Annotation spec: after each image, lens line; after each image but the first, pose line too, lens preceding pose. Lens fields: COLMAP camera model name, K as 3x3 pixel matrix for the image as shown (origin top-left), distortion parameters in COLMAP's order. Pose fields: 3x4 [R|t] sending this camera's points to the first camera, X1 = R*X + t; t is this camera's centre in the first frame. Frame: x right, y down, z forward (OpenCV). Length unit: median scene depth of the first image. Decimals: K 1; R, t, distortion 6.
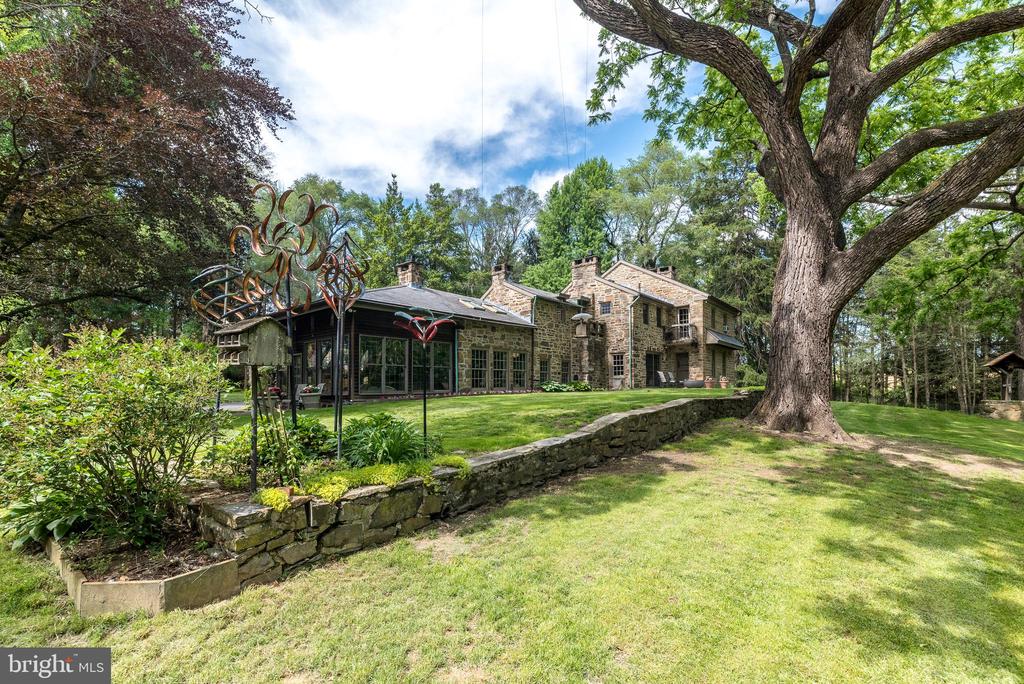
lens RADIAL K [[445.2, 0, 507.9], [0, 445.2, 379.0], [0, 0, 1]] dist [0.002313, -0.000139]
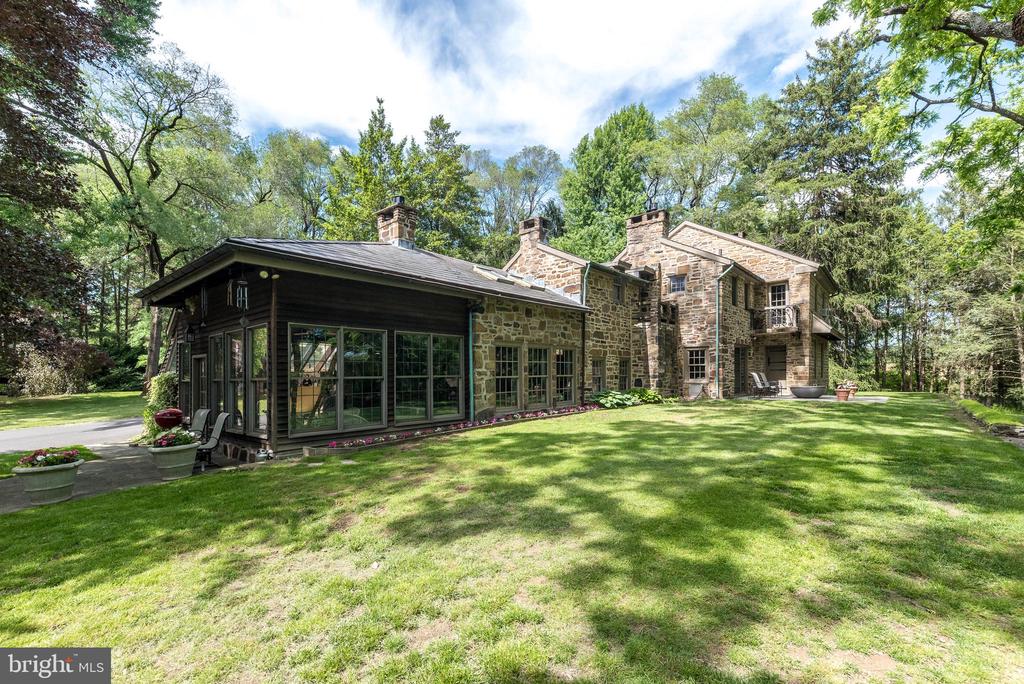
lens RADIAL K [[445.2, 0, 506.3], [0, 445.2, 370.6], [0, 0, 1]] dist [0.002313, -0.000139]
pose [[0.999863, -0.001538, -0.016457, -0.042908], [0.001719, 0.999938, 0.011000, -0.029818], [0.016439, -0.011027, 0.999804, 0.295001]]
